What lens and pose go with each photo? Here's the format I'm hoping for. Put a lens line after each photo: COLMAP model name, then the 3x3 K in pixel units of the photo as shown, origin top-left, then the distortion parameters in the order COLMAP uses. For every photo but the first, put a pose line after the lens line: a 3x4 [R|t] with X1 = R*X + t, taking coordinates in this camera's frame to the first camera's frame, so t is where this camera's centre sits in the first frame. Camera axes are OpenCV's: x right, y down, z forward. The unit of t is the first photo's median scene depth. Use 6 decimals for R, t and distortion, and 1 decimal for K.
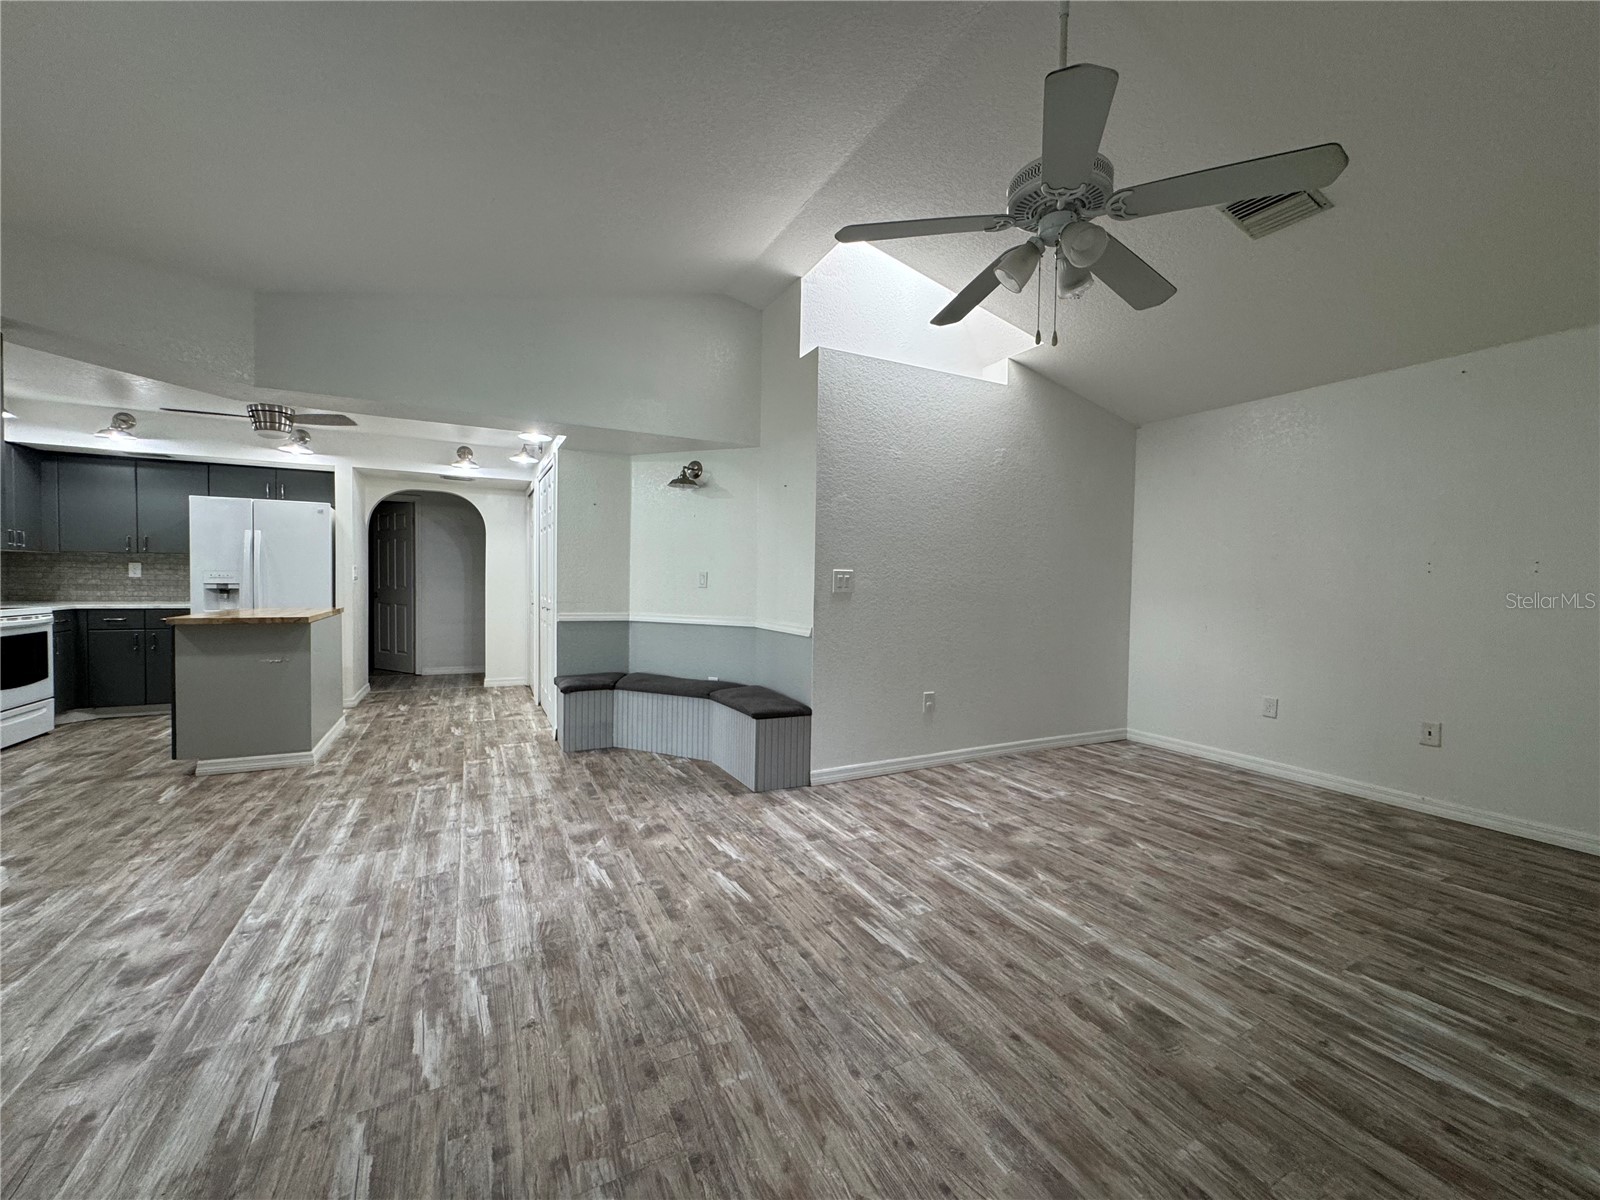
lens RADIAL K [[639.0, 0, 804.9], [0, 639.0, 599.5], [0, 0, 1]] dist [-0.002220, -0.000260]
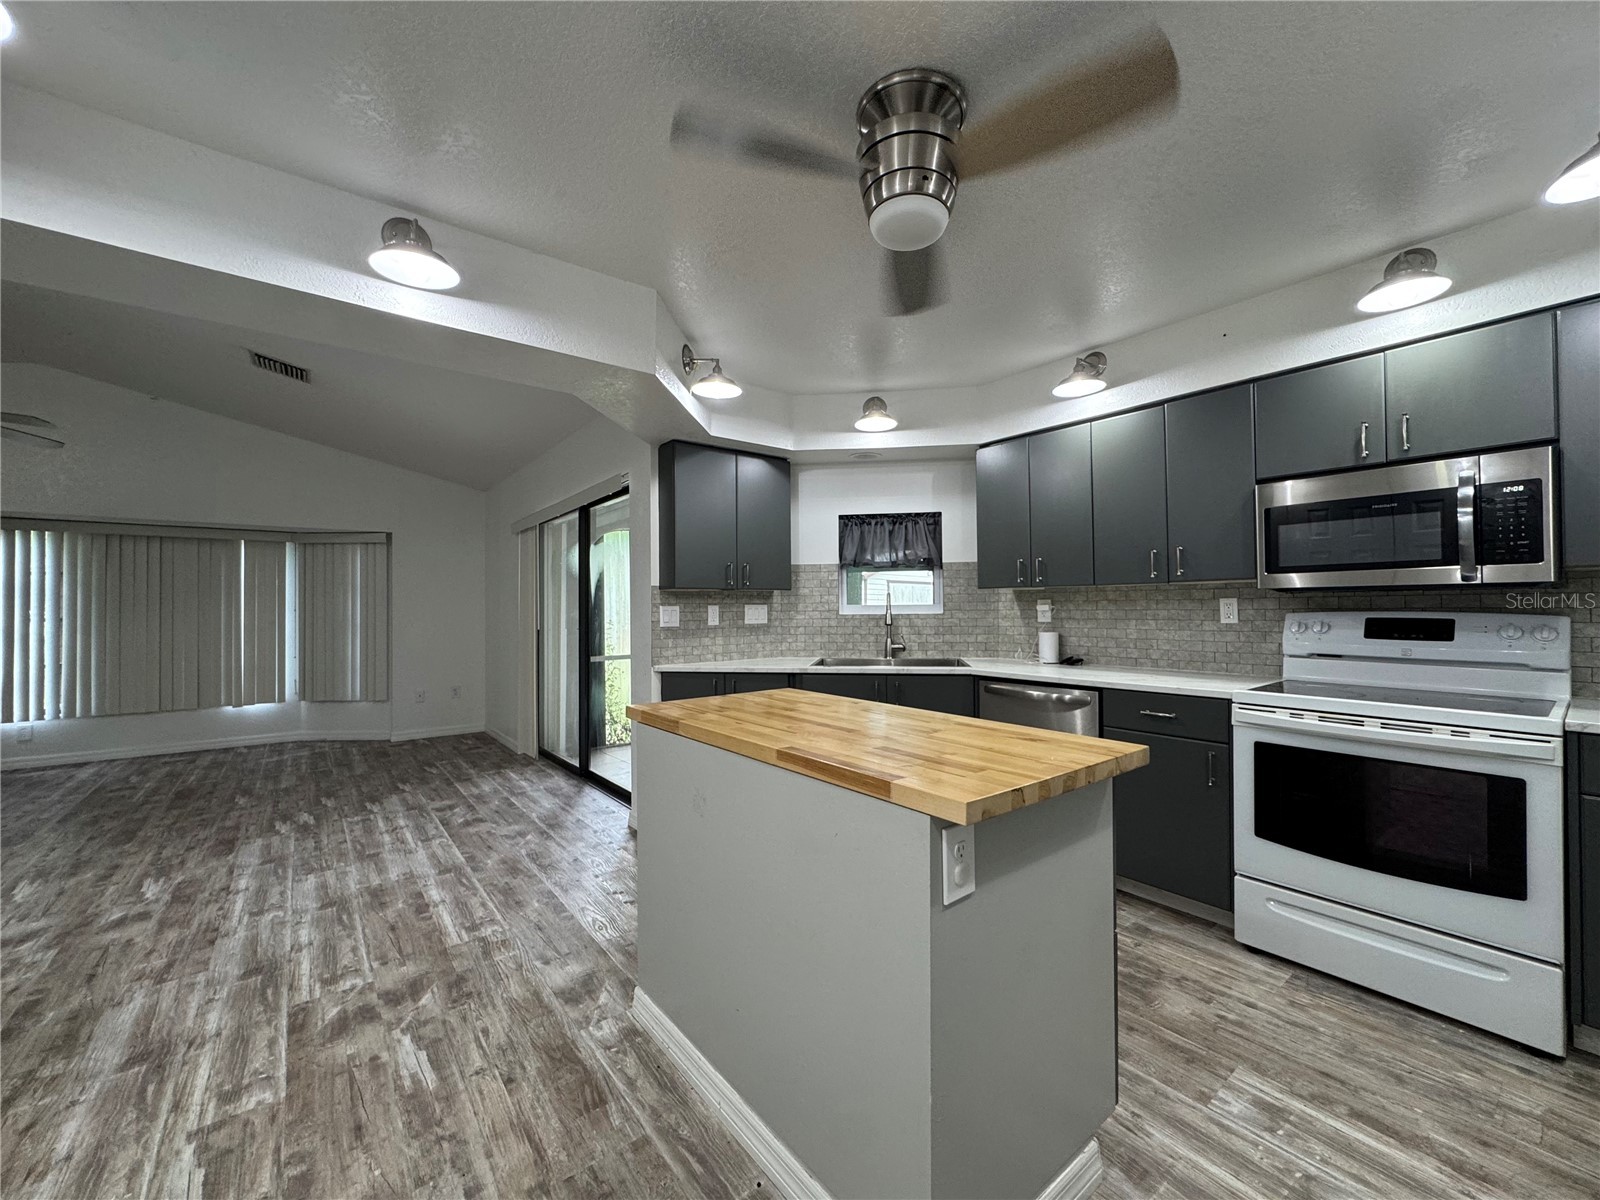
lens RADIAL K [[639.0, 0, 804.9], [0, 639.0, 599.5], [0, 0, 1]] dist [-0.002220, -0.000260]
pose [[-0.982718, -0.010945, -0.184786, -1.048019], [-0.013703, 0.999813, 0.013658, -0.086197], [0.184602, 0.015954, -0.982684, 1.951176]]
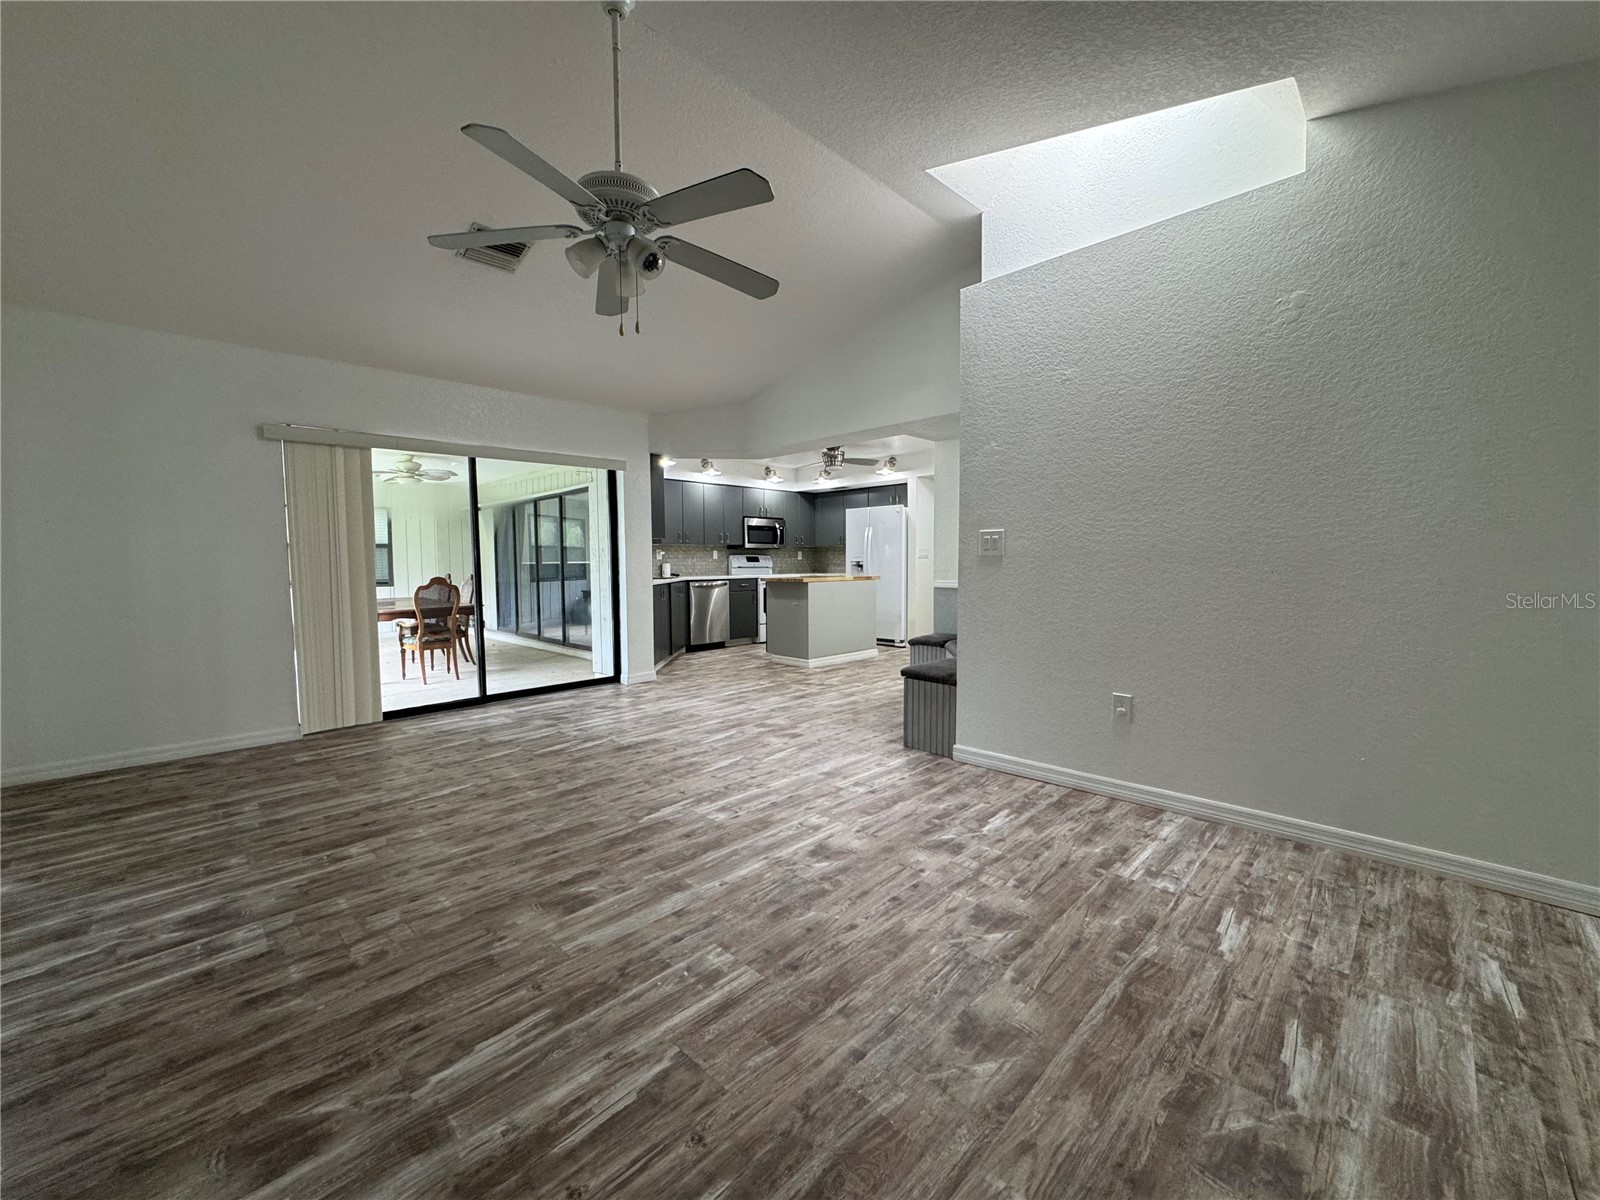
lens RADIAL K [[638.1, 0, 797.5], [0, 638.1, 611.6], [0, 0, 1]] dist [-0.002585, -0.000062]
pose [[0.304164, 0.057190, -0.950901, 1.033293], [-0.014698, 0.998359, 0.055343, 0.026860], [0.952506, -0.002857, 0.304506, 0.604689]]
